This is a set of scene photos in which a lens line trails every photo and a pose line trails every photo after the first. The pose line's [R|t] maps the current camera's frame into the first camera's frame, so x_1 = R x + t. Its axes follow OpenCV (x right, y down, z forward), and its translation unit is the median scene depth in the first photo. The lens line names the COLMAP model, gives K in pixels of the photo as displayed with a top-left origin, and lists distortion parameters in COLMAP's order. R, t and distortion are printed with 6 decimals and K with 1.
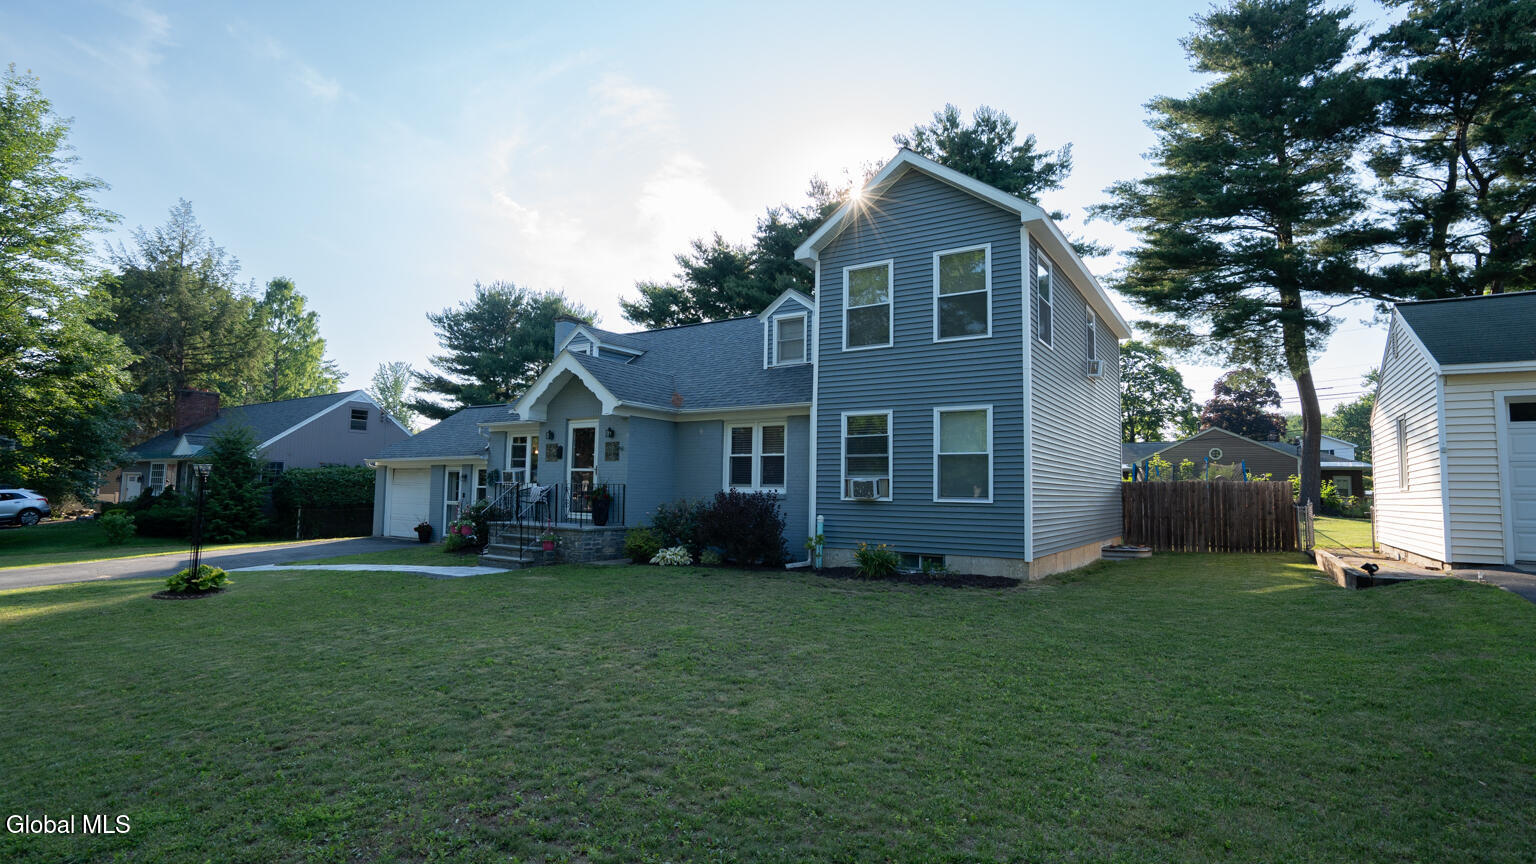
lens RADIAL K [[722.8, 0, 760.3], [0, 722.8, 441.1], [0, 0, 1]] dist [-0.059657, 0.020981]
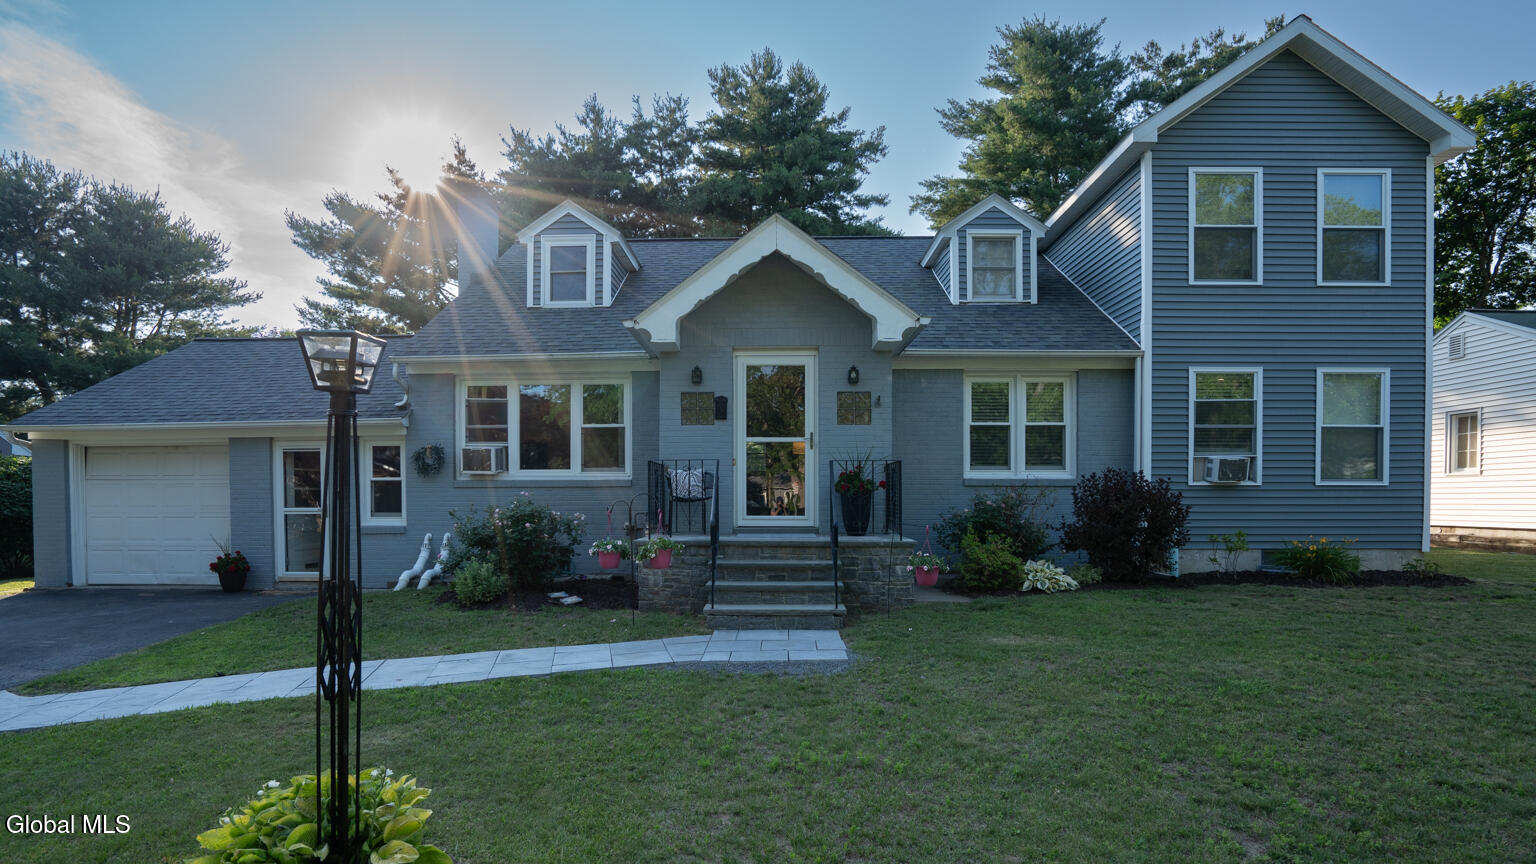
lens RADIAL K [[716.2, 0, 765.7], [0, 716.2, 514.6], [0, 0, 1]] dist [-0.028137, 0.000677]
pose [[0.844903, -0.032587, 0.533926, -0.569762], [-0.022552, 0.995085, 0.096419, 0.044418], [-0.534444, -0.093506, 0.840016, 0.535526]]
